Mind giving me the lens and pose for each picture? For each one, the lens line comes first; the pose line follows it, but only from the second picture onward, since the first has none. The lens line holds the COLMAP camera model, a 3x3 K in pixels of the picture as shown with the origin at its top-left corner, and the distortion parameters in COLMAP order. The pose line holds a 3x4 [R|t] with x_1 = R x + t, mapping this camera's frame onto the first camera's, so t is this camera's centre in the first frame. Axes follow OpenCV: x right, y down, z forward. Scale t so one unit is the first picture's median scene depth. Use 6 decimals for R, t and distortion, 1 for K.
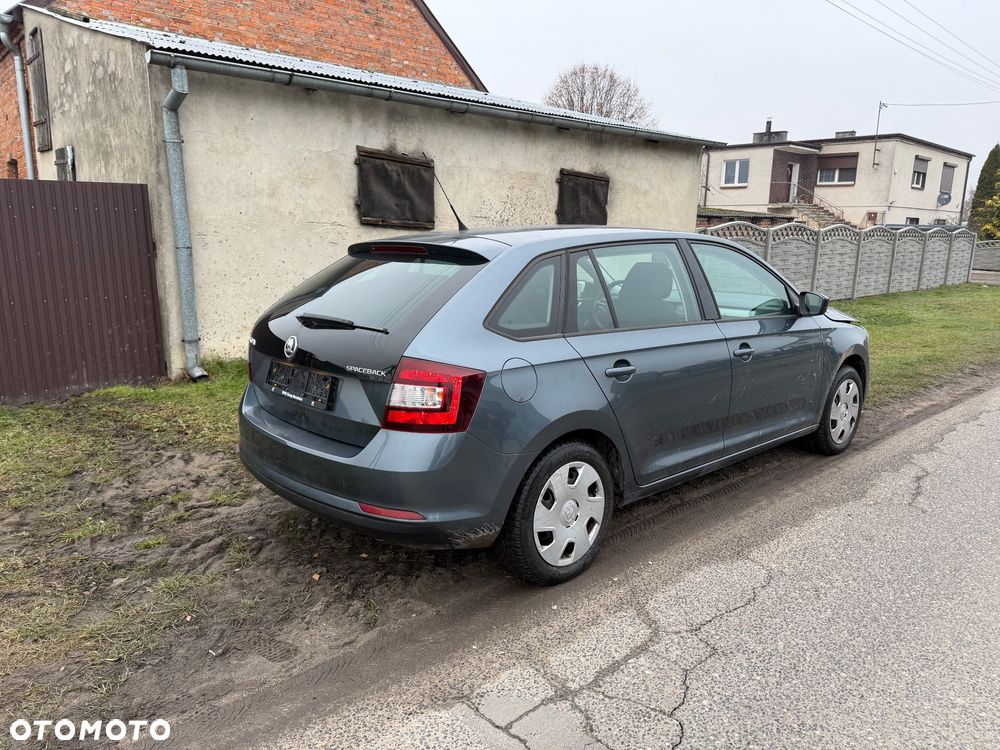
lens RADIAL K [[695.3, 0, 506.5], [0, 695.3, 376.3], [0, 0, 1]] dist [0.121942, -0.210060]
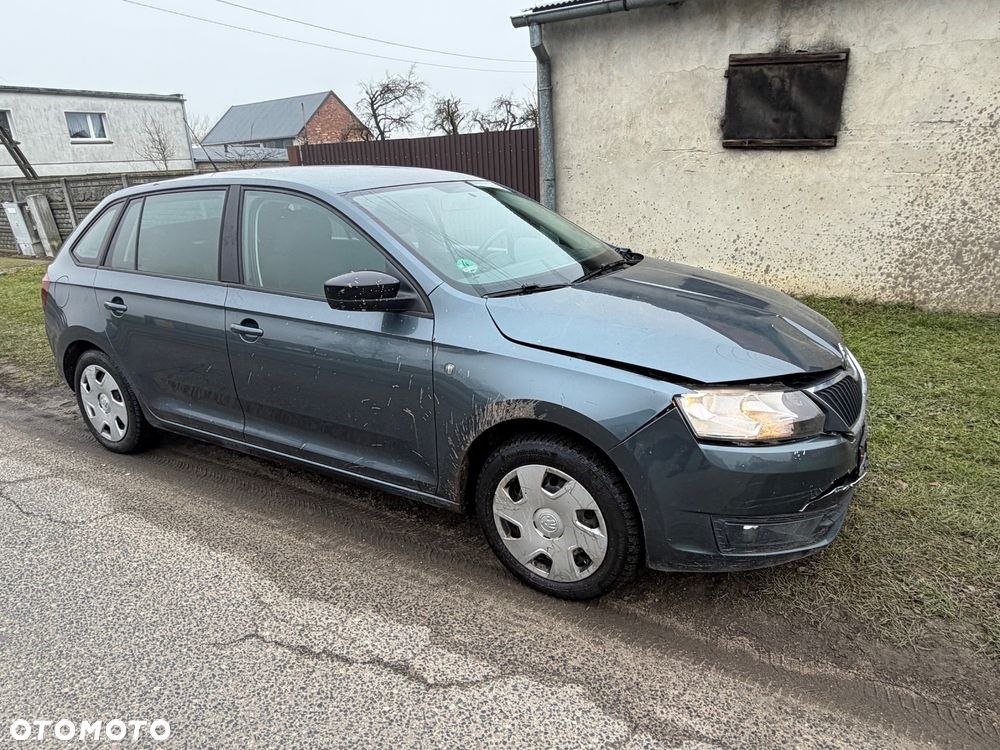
lens RADIAL K [[645.3, 0, 497.2], [0, 645.3, 377.3], [0, 0, 1]] dist [-0.000039, -0.001074]
pose [[0.285223, 0.281047, -0.916330, 0.590868], [-0.150139, 0.957341, 0.246892, -0.110238], [0.946629, 0.067157, 0.315252, 0.553140]]
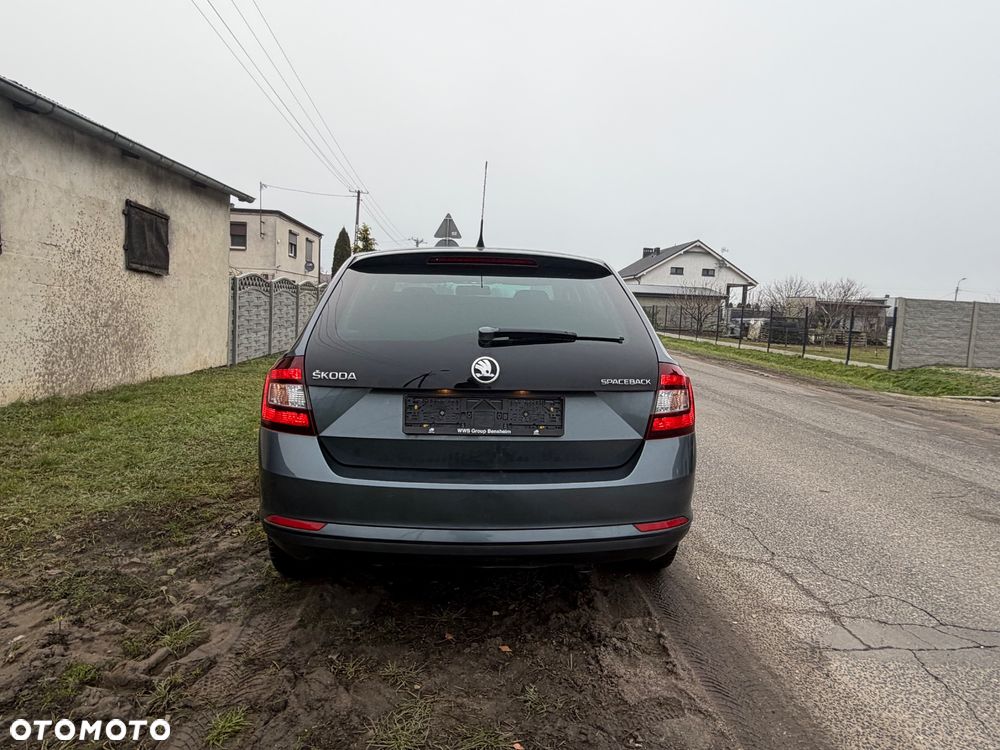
lens RADIAL K [[645.6, 0, 494.7], [0, 645.6, 373.1], [0, 0, 1]] dist [-0.004841, 0.003723]
pose [[0.637578, -0.070059, 0.767193, -0.363686], [0.128908, 0.991518, -0.016586, -0.010257], [-0.759524, 0.109472, 0.641201, 0.215442]]
